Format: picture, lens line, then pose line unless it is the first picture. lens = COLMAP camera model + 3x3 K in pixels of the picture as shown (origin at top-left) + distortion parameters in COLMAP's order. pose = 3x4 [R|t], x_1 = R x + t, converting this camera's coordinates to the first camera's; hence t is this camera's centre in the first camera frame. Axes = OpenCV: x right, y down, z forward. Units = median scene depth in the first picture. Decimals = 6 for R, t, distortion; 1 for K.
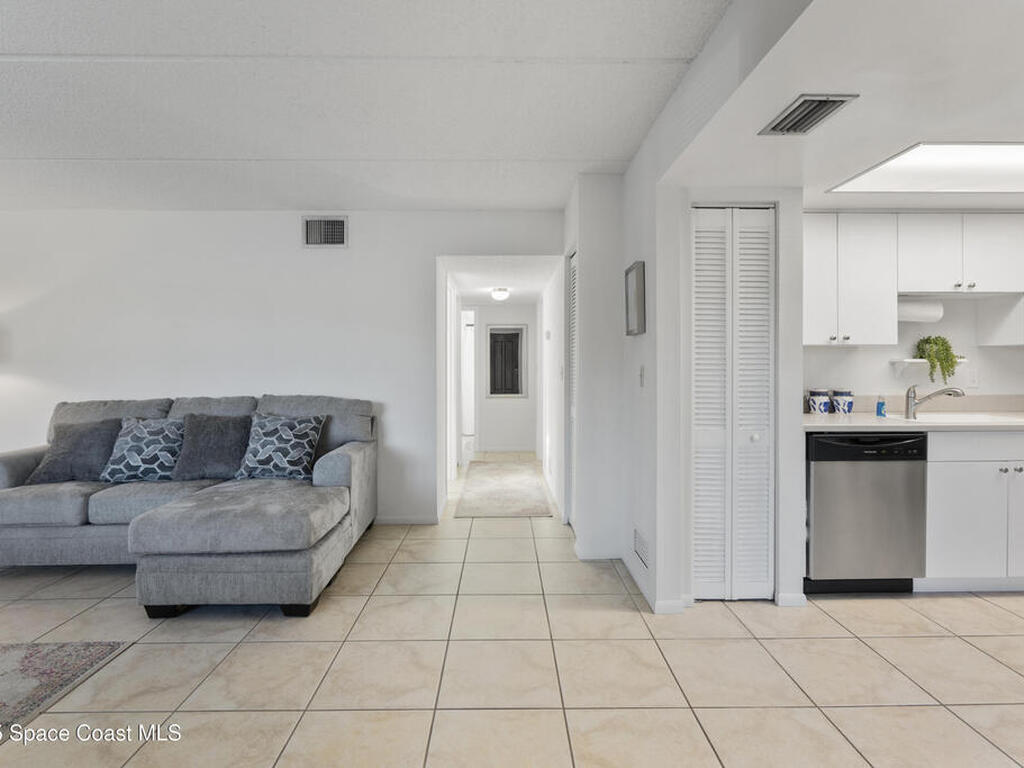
lens RADIAL K [[523.8, 0, 512.7], [0, 523.8, 372.8], [0, 0, 1]] dist [-0.008138, 0.003850]
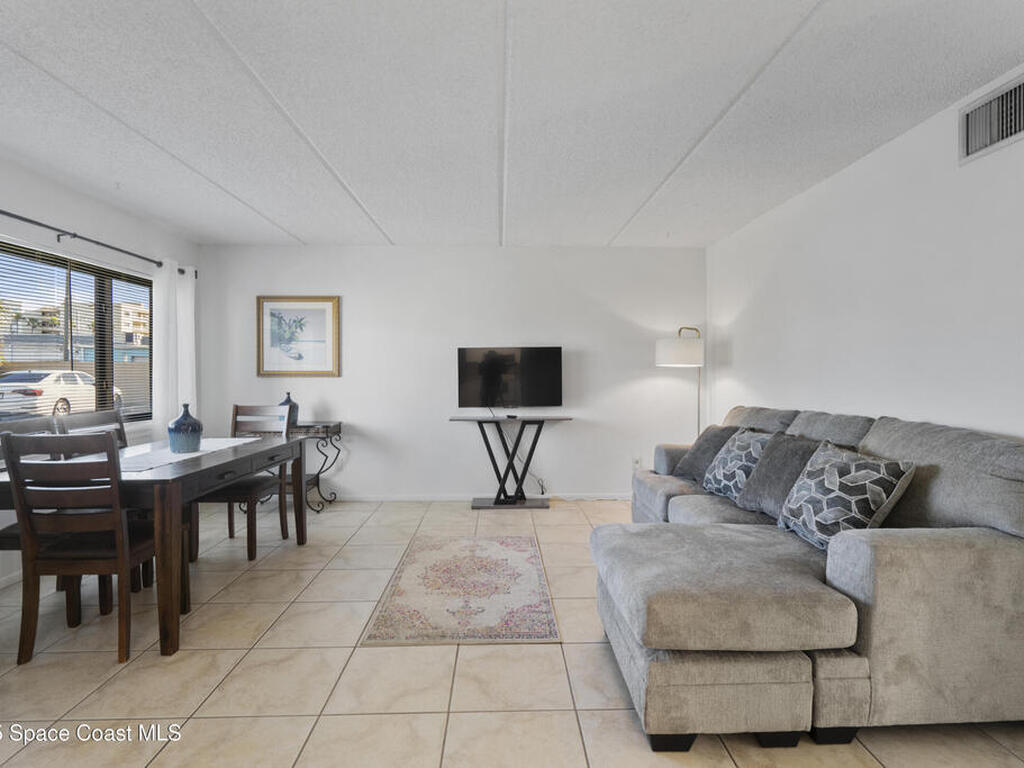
lens RADIAL K [[523.8, 0, 507.8], [0, 523.8, 373.5], [0, 0, 1]] dist [-0.008138, 0.003850]
pose [[-0.003058, 0.009290, -0.999952, 0.209940], [-0.011832, 0.999887, 0.009325, -0.014359], [0.999925, 0.011860, -0.002947, 0.628562]]
